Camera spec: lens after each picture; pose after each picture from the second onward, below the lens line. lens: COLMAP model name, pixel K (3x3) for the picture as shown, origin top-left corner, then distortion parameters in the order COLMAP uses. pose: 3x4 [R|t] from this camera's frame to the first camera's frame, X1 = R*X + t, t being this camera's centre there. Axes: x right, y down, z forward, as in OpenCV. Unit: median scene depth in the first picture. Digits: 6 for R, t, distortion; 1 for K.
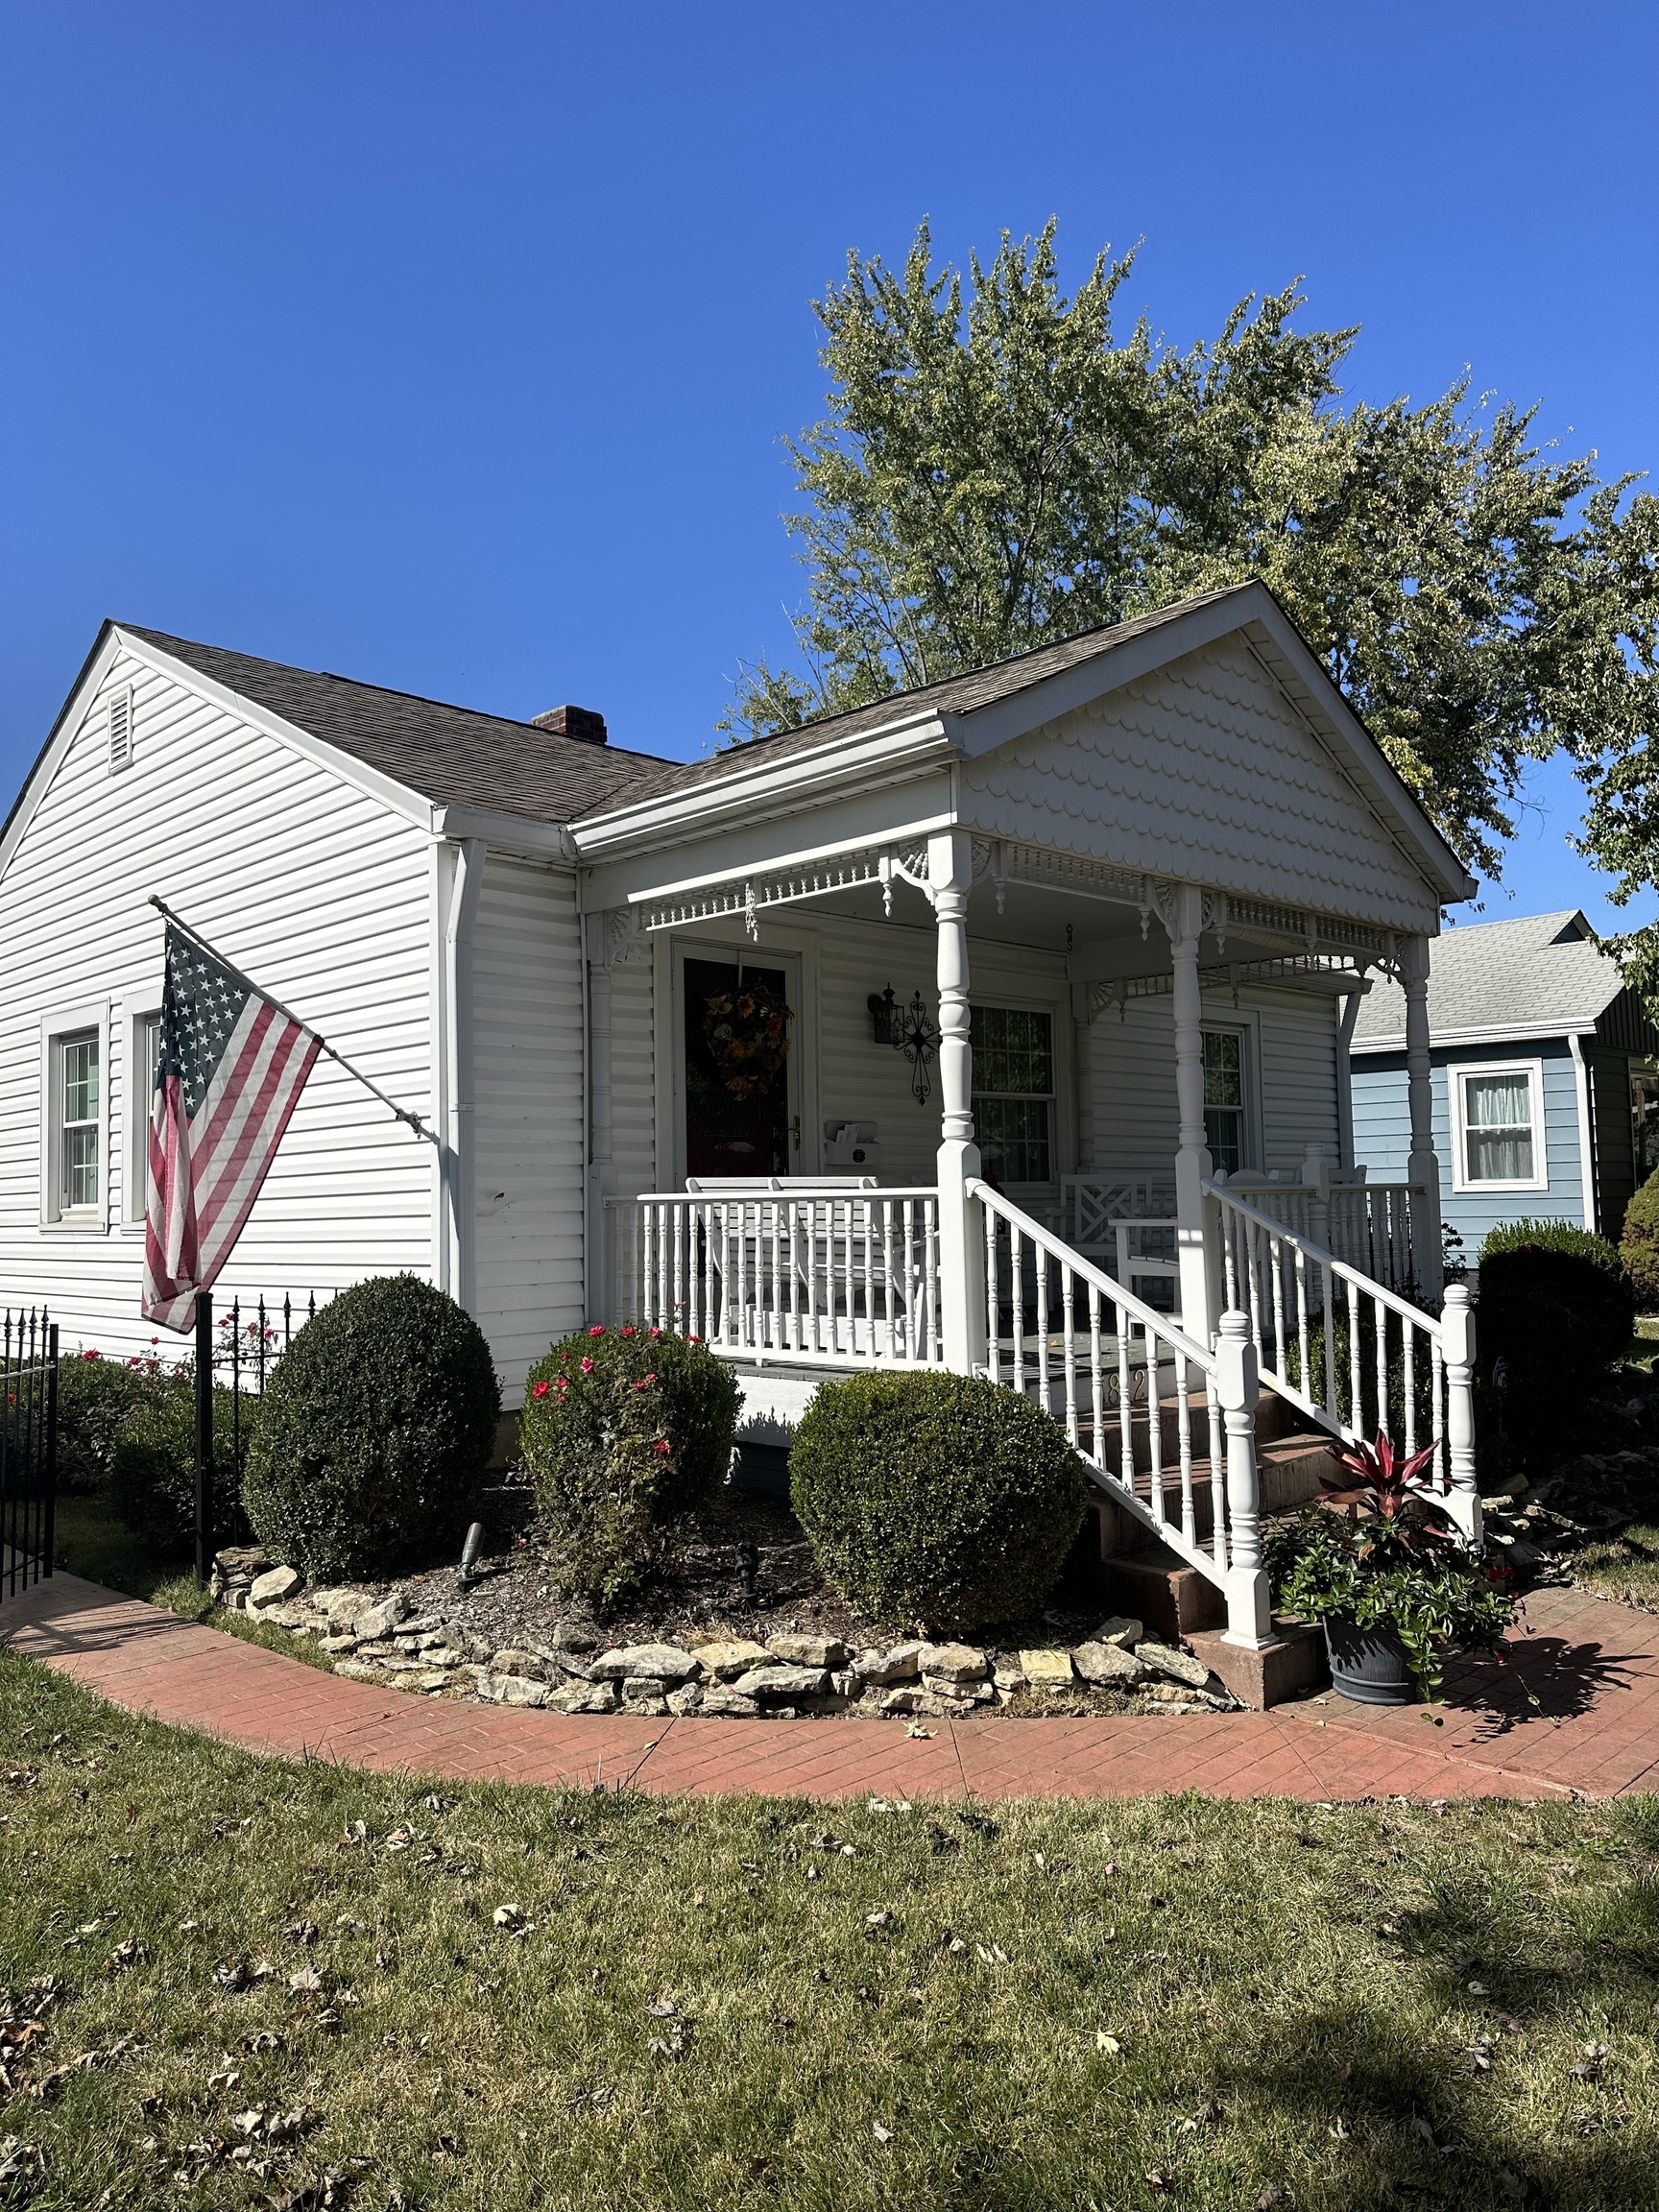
lens RADIAL K [[1589.0, 0, 821.6], [0, 1589.0, 1103.6], [0, 0, 1]] dist [0.059313, -0.076275]
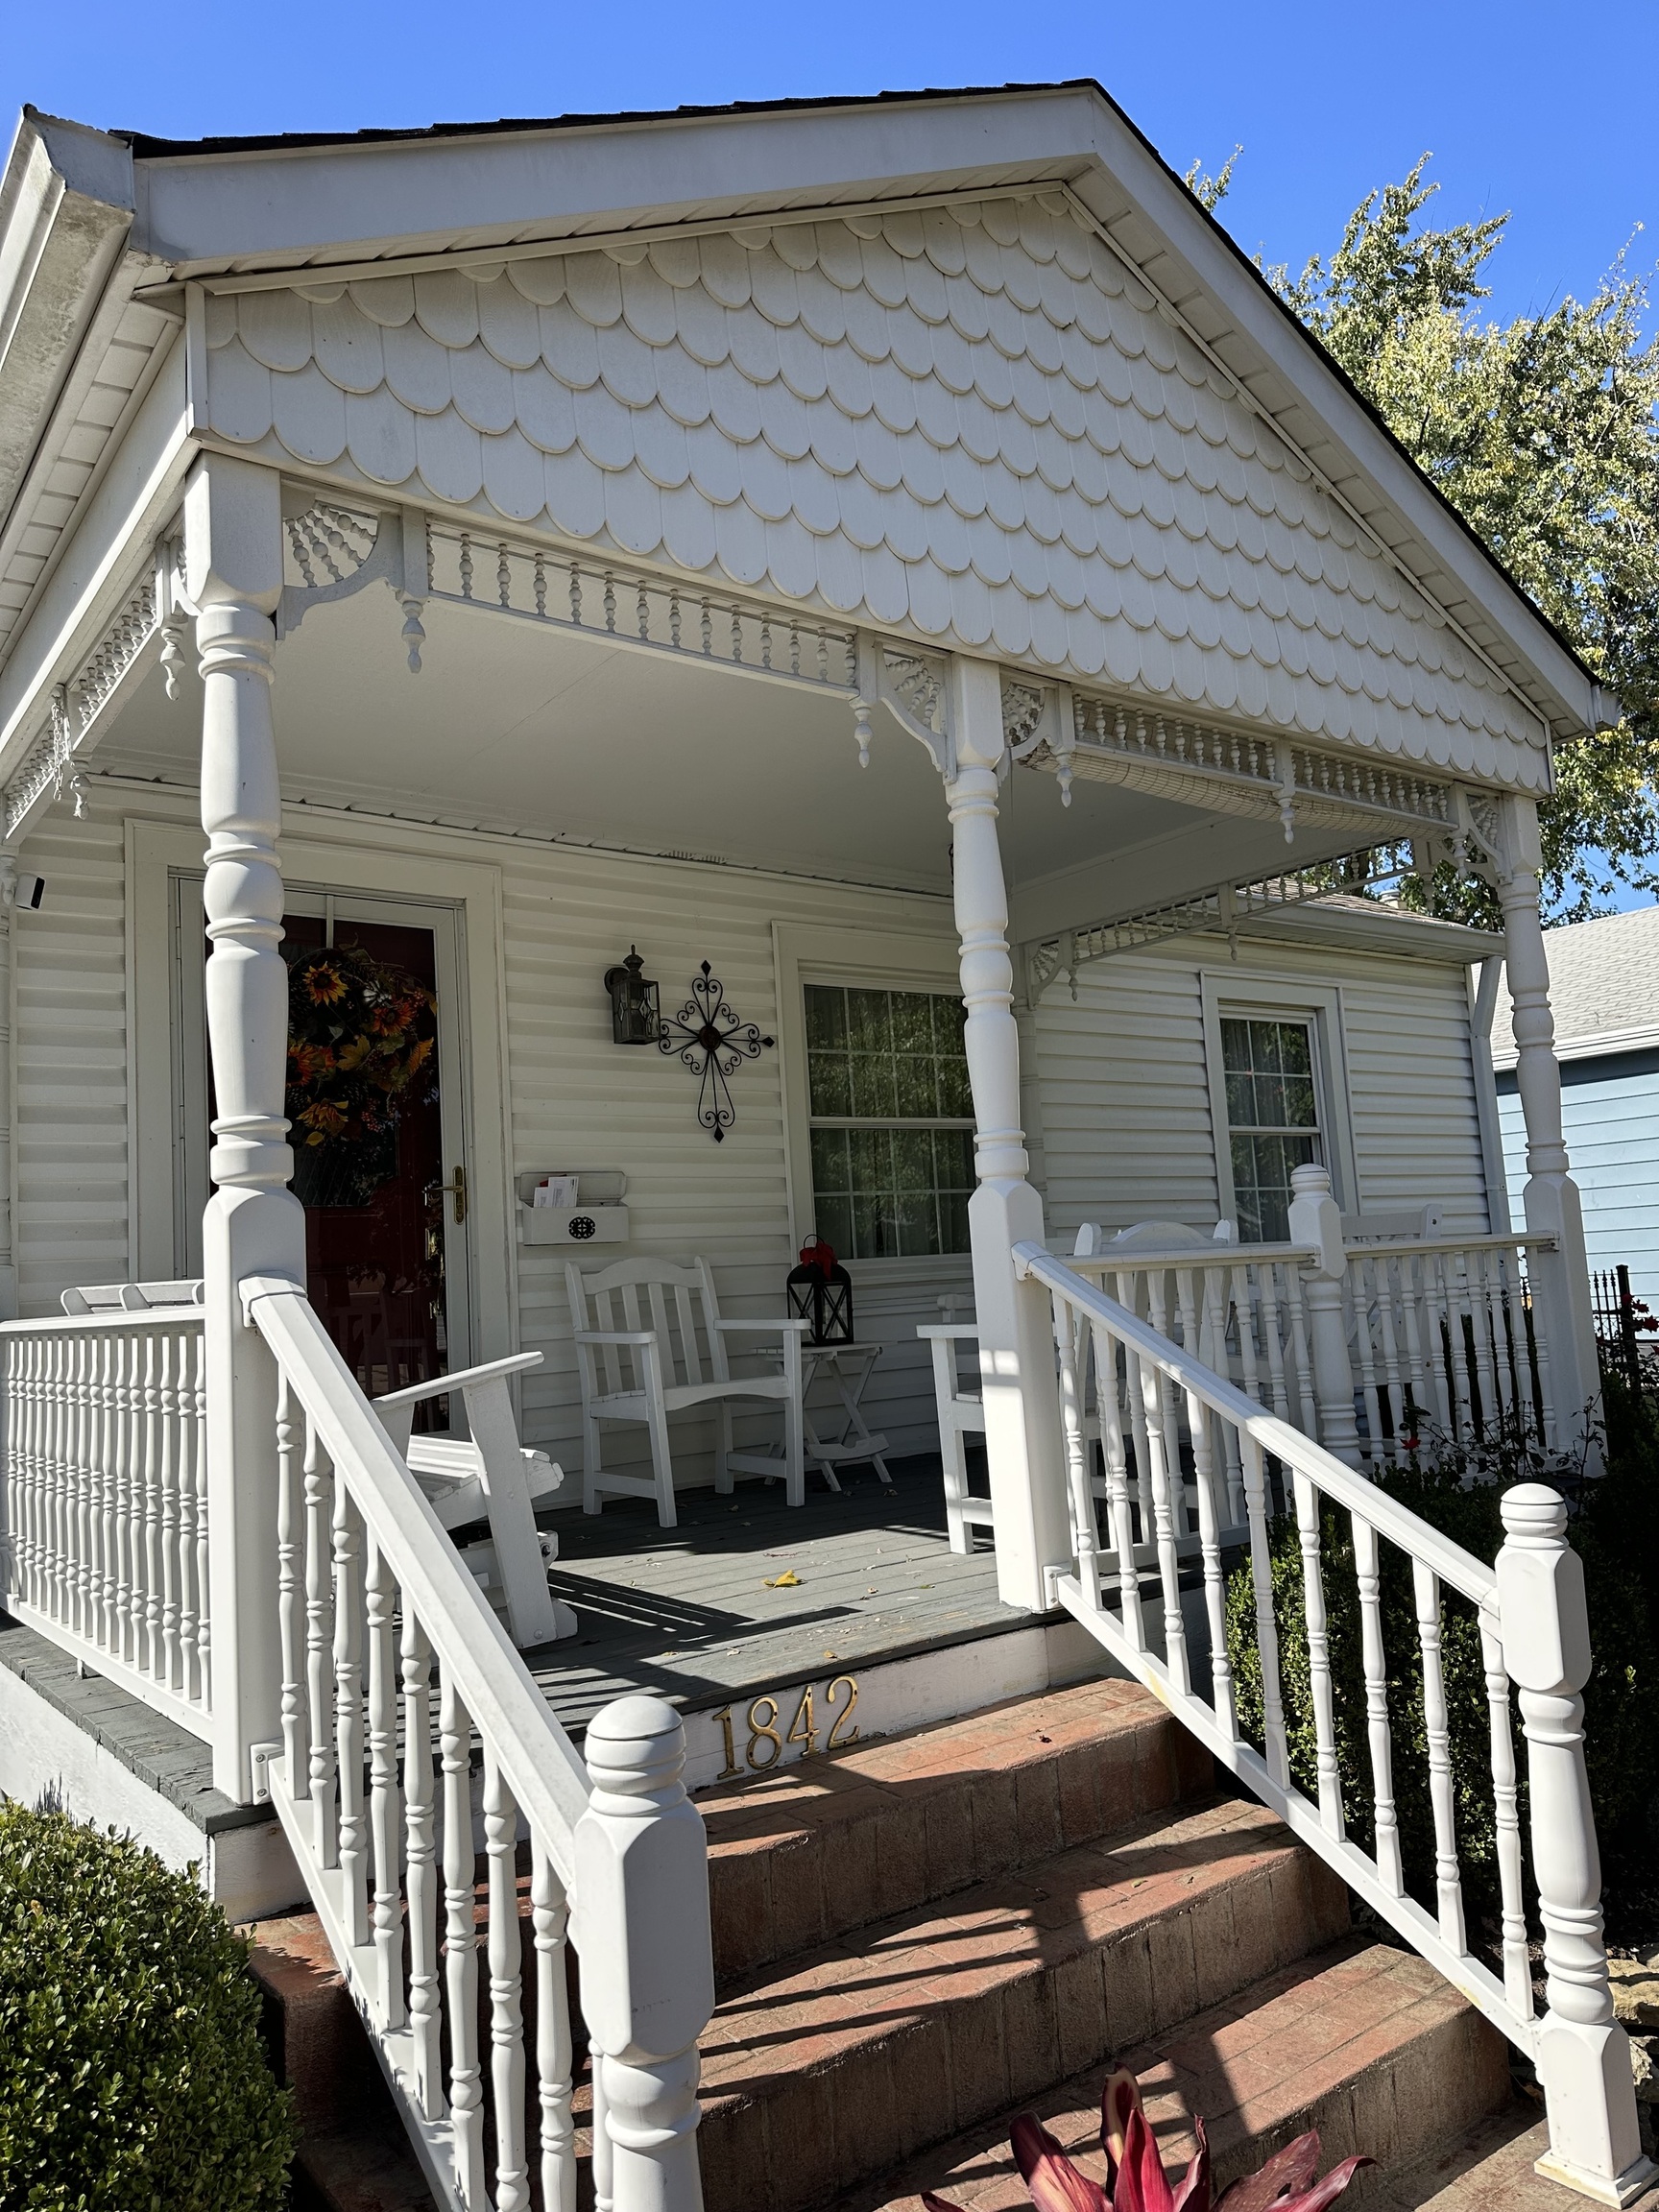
lens RADIAL K [[1589.0, 0, 834.3], [0, 1589.0, 1105.9], [0, 0, 1]] dist [0.059313, -0.076275]
pose [[0.990291, -0.054720, -0.127787, 0.240989], [0.048848, 0.997621, -0.048644, 0.024919], [0.130145, 0.041929, 0.990608, 0.493085]]
